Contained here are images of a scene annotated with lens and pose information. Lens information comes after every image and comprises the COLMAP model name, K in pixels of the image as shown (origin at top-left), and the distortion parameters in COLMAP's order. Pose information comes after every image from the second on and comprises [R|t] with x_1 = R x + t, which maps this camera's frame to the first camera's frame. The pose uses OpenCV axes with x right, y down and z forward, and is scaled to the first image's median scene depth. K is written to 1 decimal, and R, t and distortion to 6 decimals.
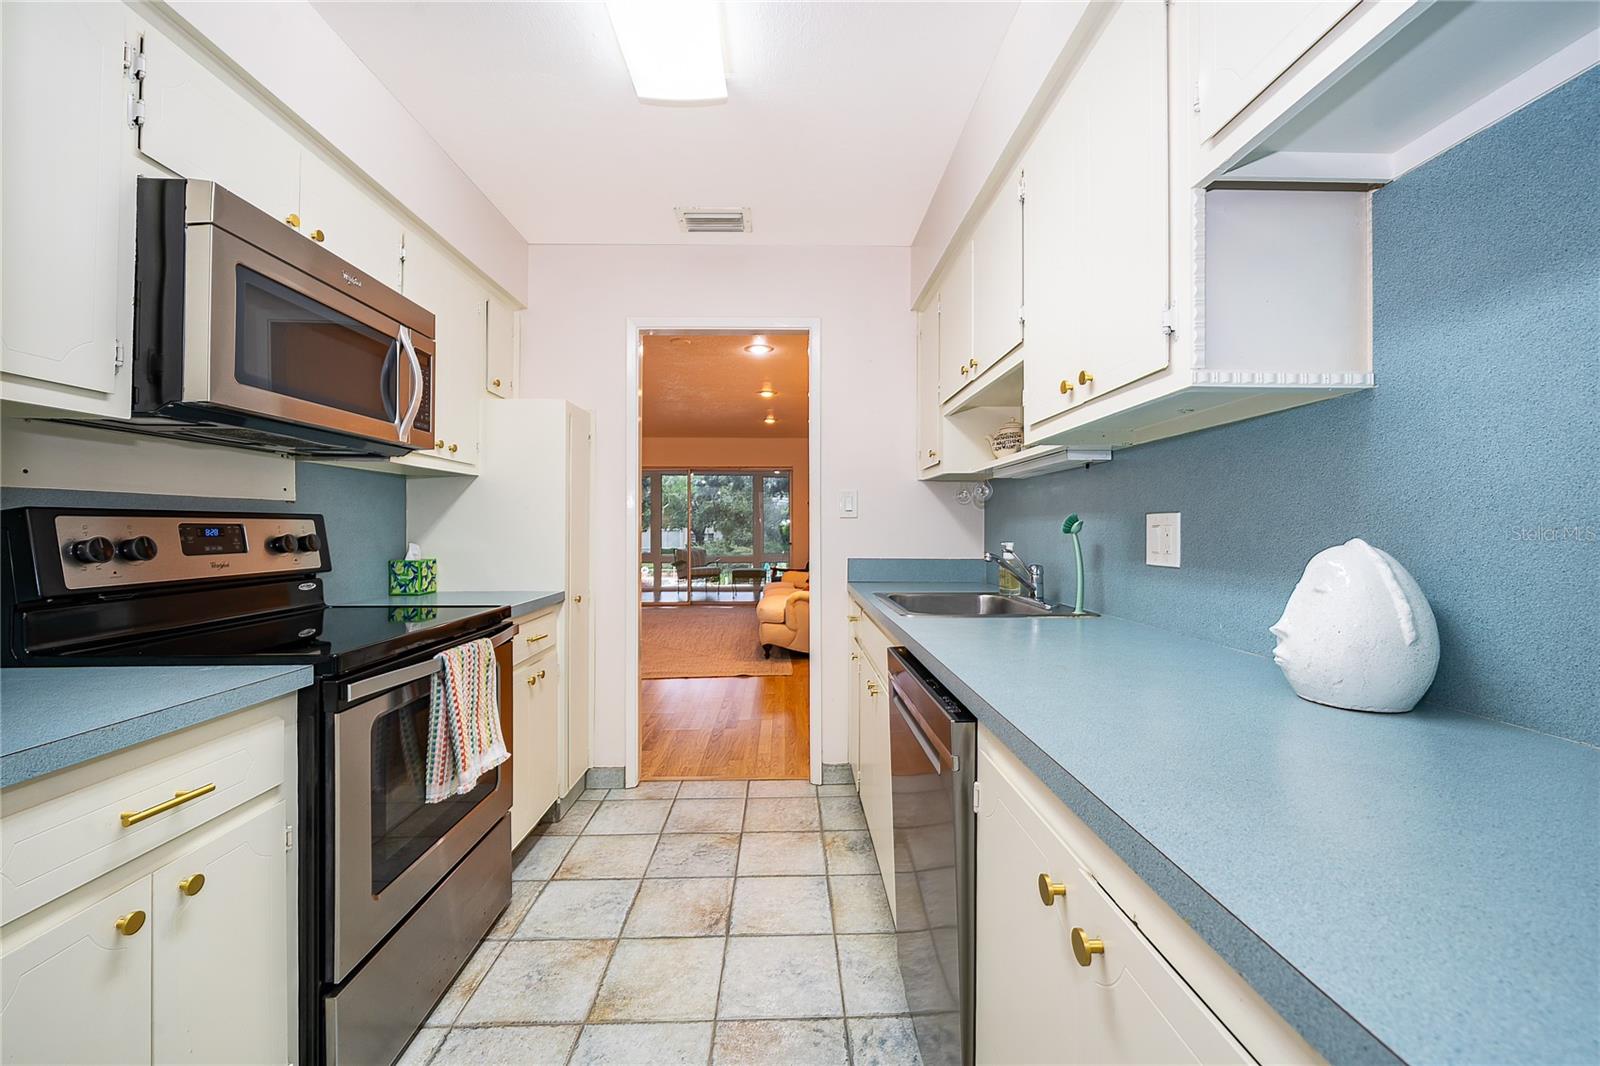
lens RADIAL K [[635.3, 0, 800.0], [0, 635.3, 533.0], [0, 0, 1]] dist [-0.000977, -0.000089]
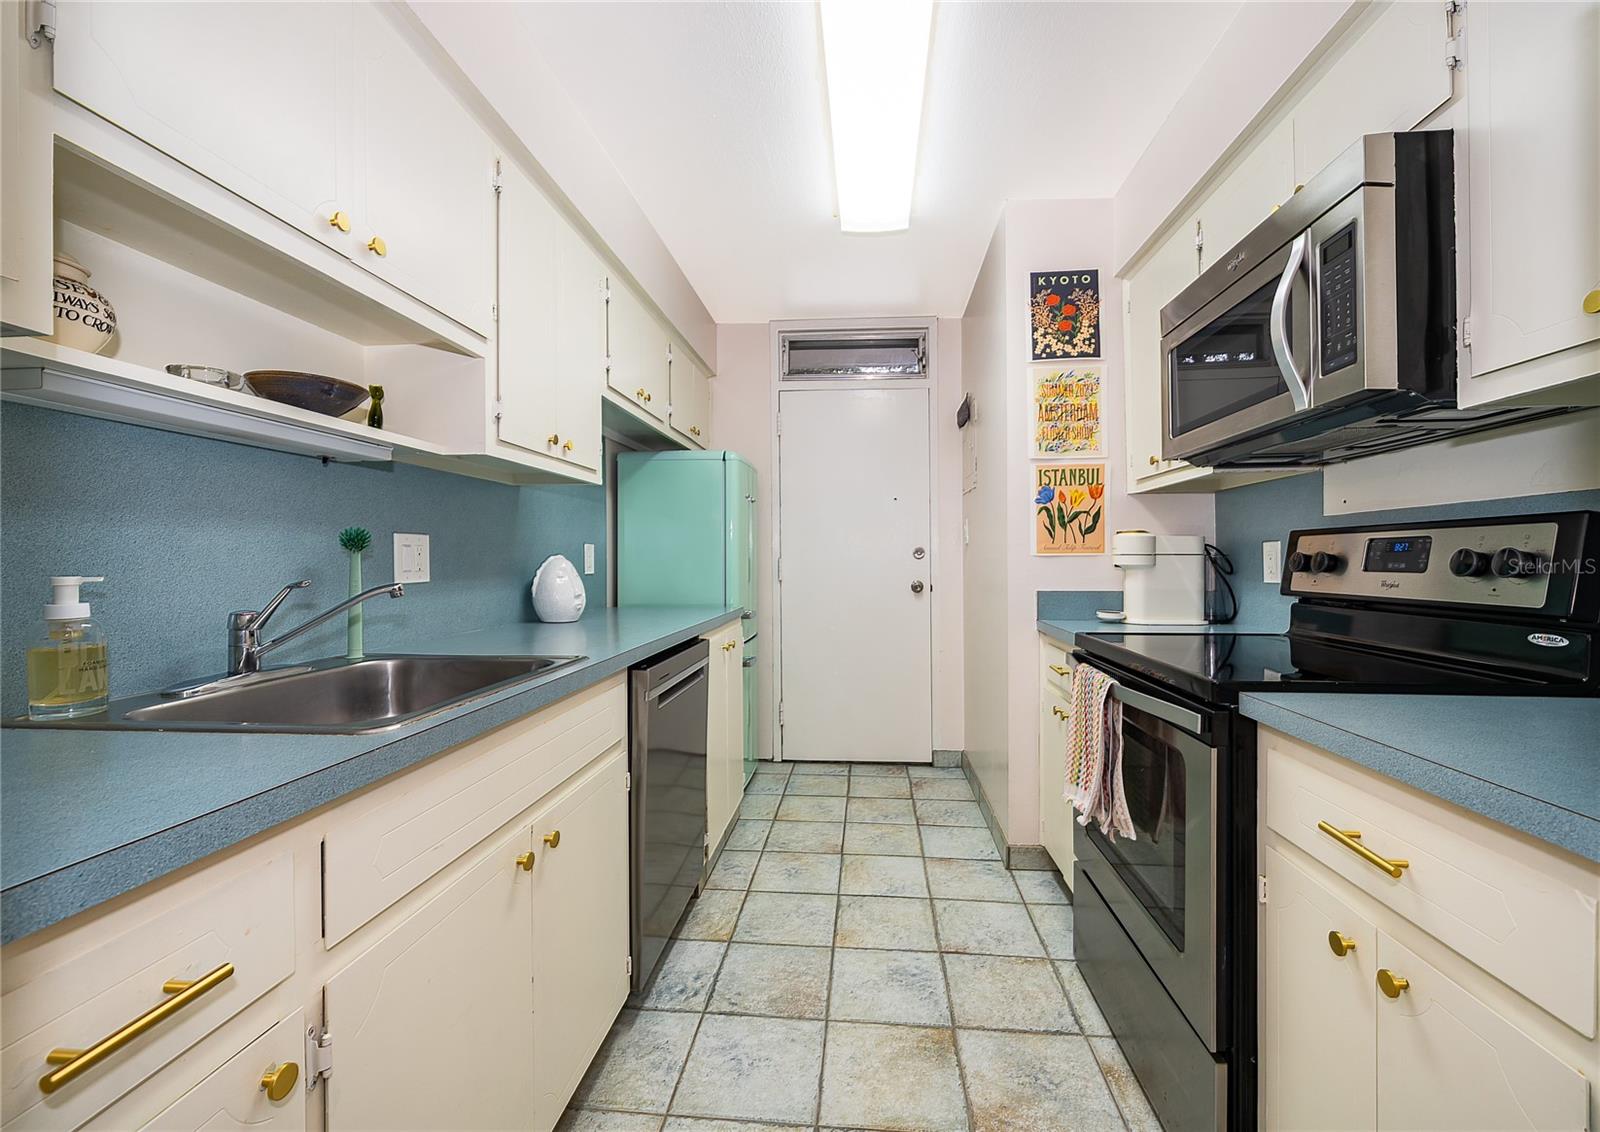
lens RADIAL K [[672.1, 0, 800.0], [0, 672.1, 566.0], [0, 0, 1]] dist [0.000220, 0.000020]
pose [[-0.991656, 0.001114, 0.128910, -0.225671], [0.003199, 0.999867, 0.015969, 0.007261], [-0.128875, 0.016248, -0.991528, 2.023813]]
